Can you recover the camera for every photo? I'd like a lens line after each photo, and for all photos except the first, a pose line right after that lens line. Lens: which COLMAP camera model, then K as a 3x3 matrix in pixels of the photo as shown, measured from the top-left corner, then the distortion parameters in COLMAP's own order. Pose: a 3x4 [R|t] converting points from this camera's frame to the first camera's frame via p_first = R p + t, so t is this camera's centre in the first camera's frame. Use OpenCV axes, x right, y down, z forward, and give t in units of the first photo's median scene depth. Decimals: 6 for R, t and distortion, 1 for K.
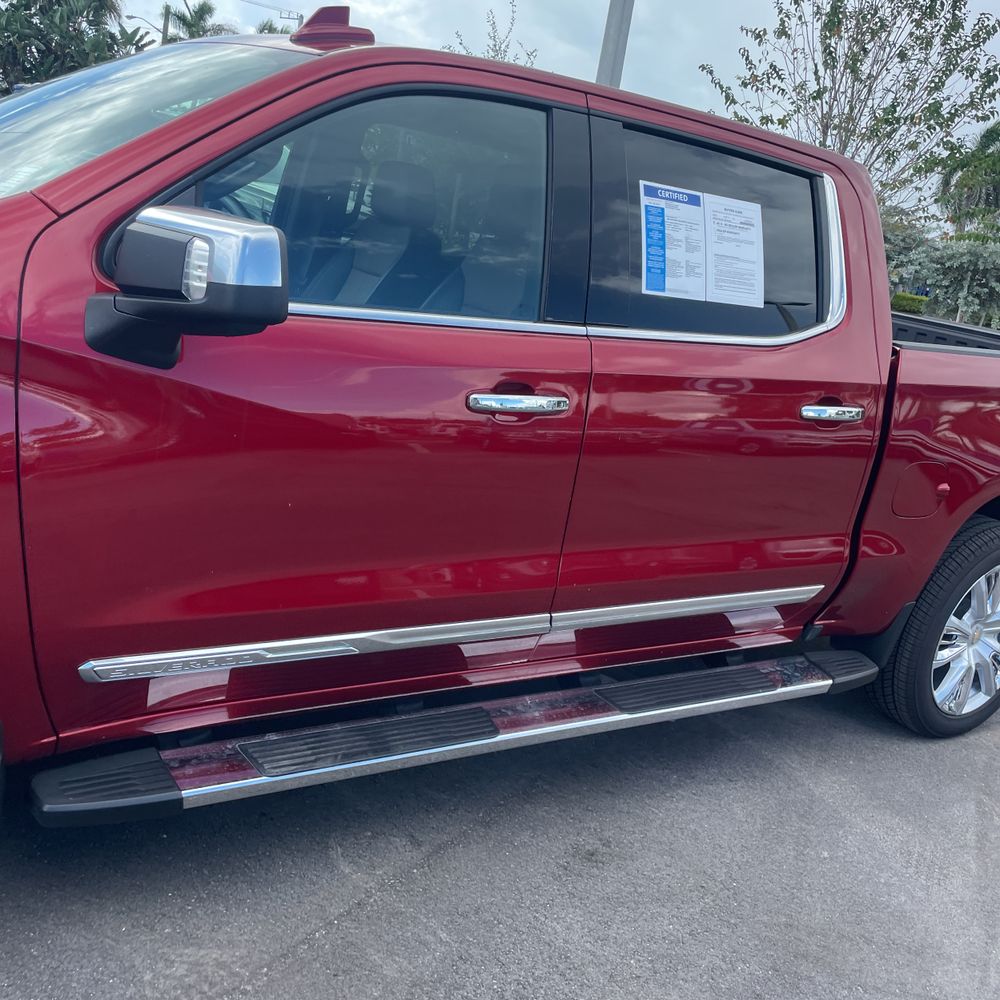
lens RADIAL K [[1013.8, 0, 509.6], [0, 1013.8, 498.6], [0, 0, 1]] dist [0.087508, -0.122770]
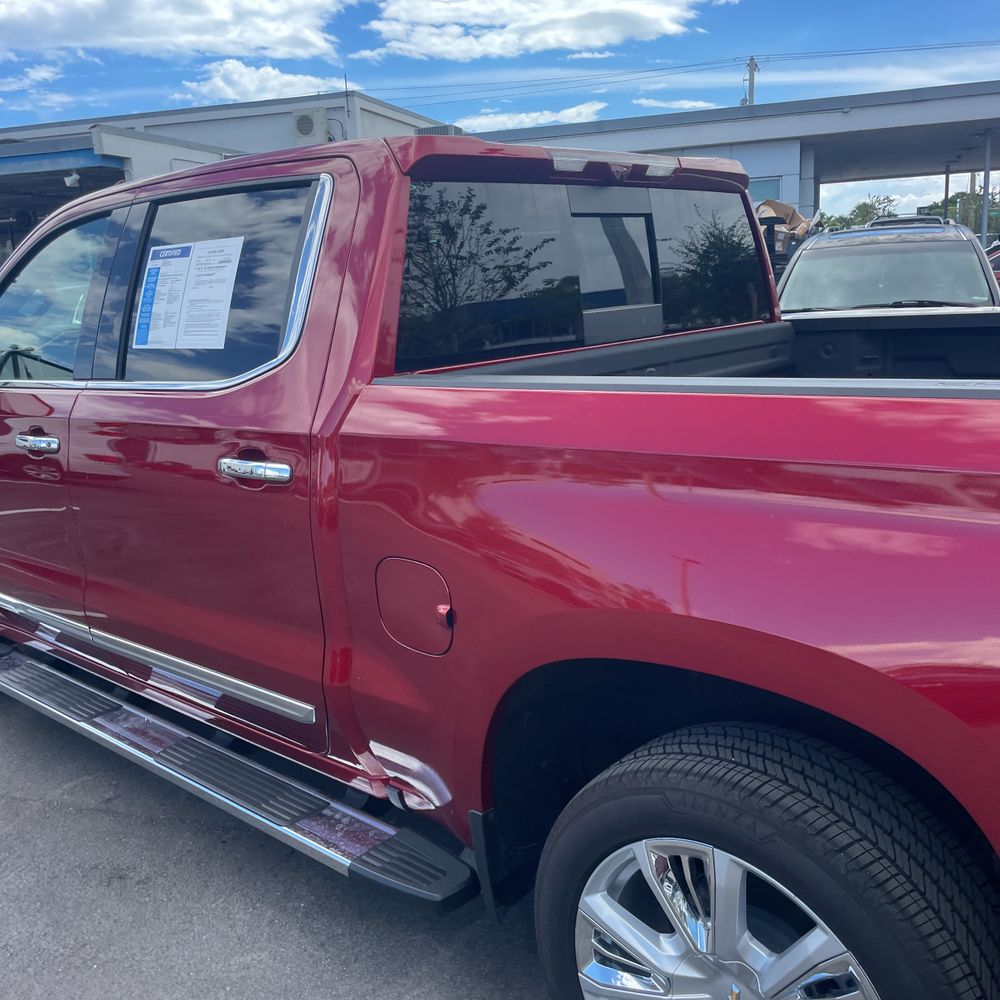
lens RADIAL K [[1013.8, 0, 509.6], [0, 1013.8, 498.6], [0, 0, 1]] dist [0.087508, -0.122770]
pose [[0.251807, 0.024397, -0.967470, 1.225442], [-0.167835, 0.985635, -0.018828, -0.085842], [0.953113, 0.167116, 0.252284, 1.074858]]
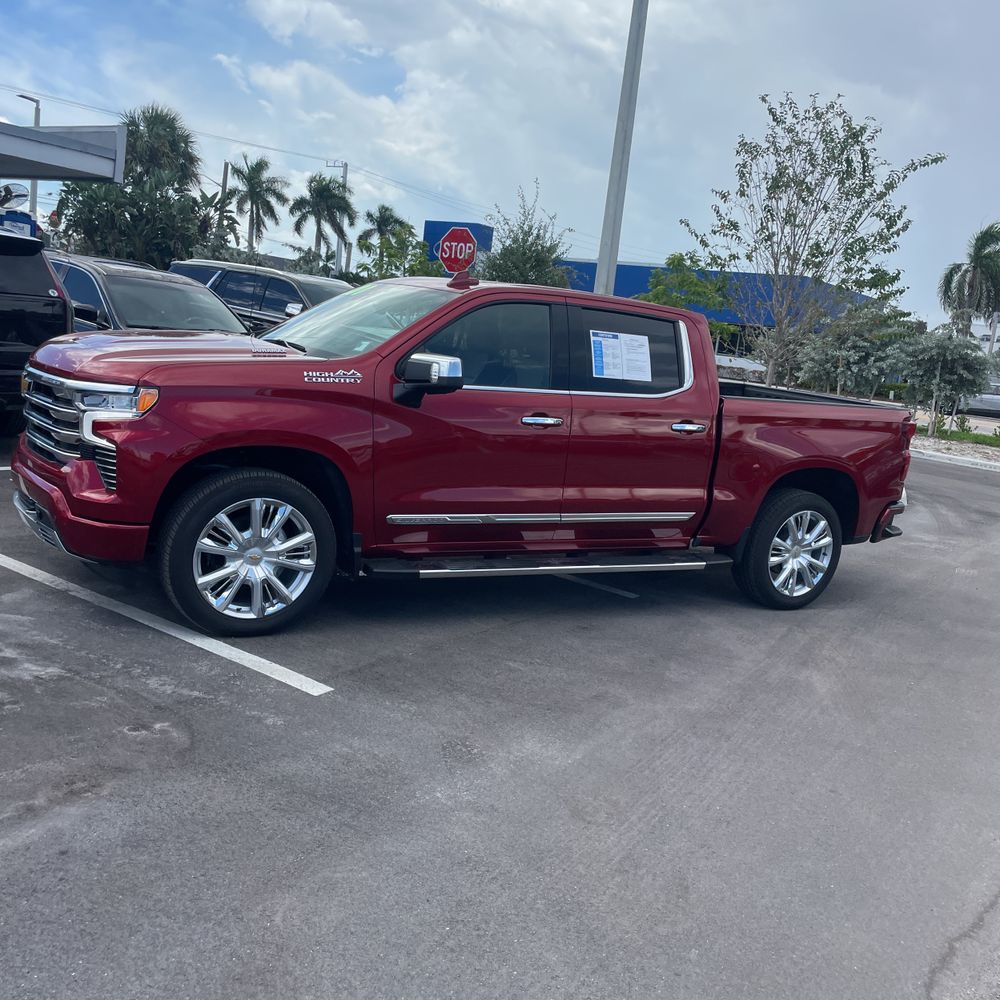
lens RADIAL K [[1013.8, 0, 509.6], [0, 1013.8, 498.6], [0, 0, 1]] dist [0.087508, -0.122770]
pose [[0.998205, -0.043601, -0.041054, 0.019969], [0.038928, 0.993338, -0.108464, 0.308159], [0.045510, 0.106671, 0.993252, -1.240828]]
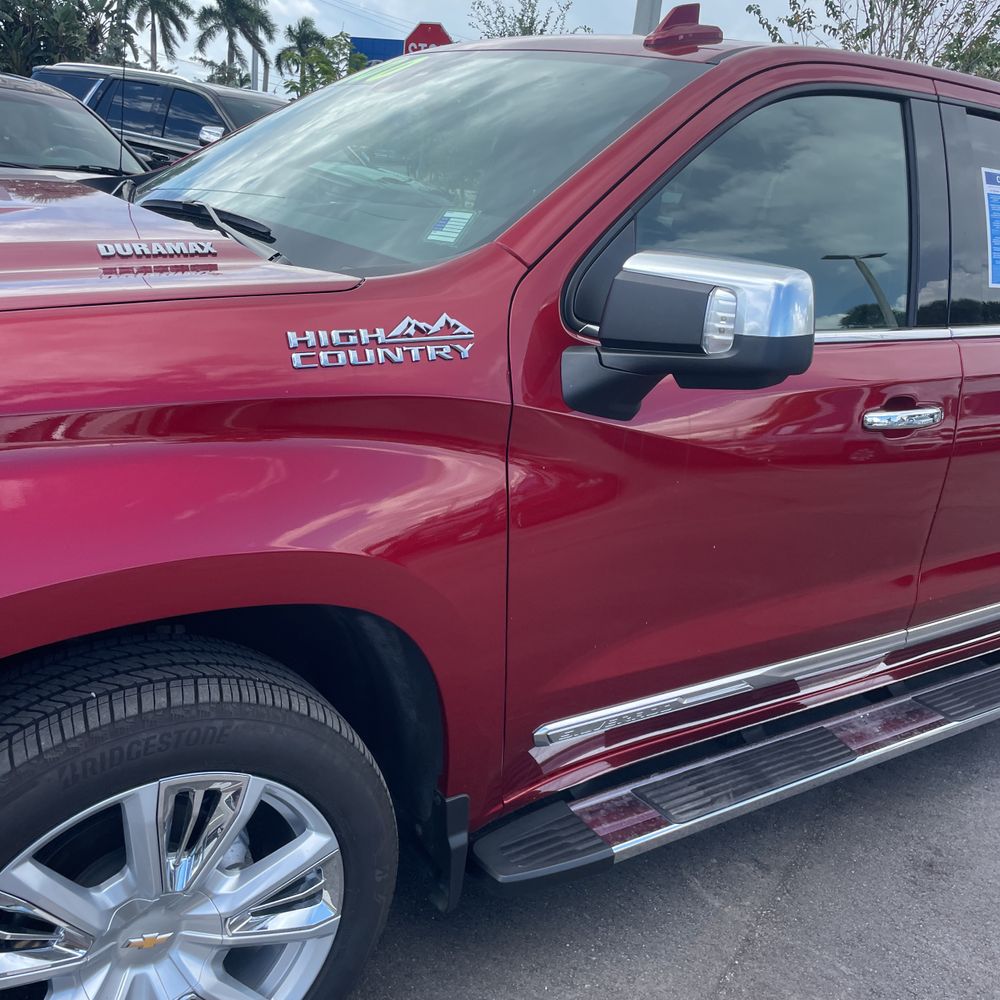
lens RADIAL K [[1013.8, 0, 509.6], [0, 1013.8, 498.6], [0, 0, 1]] dist [0.087508, -0.122770]
pose [[0.998078, -0.060153, 0.014868, -0.322081], [0.059402, 0.997146, 0.046604, -0.072953], [-0.017629, -0.045631, 0.998803, 0.042799]]
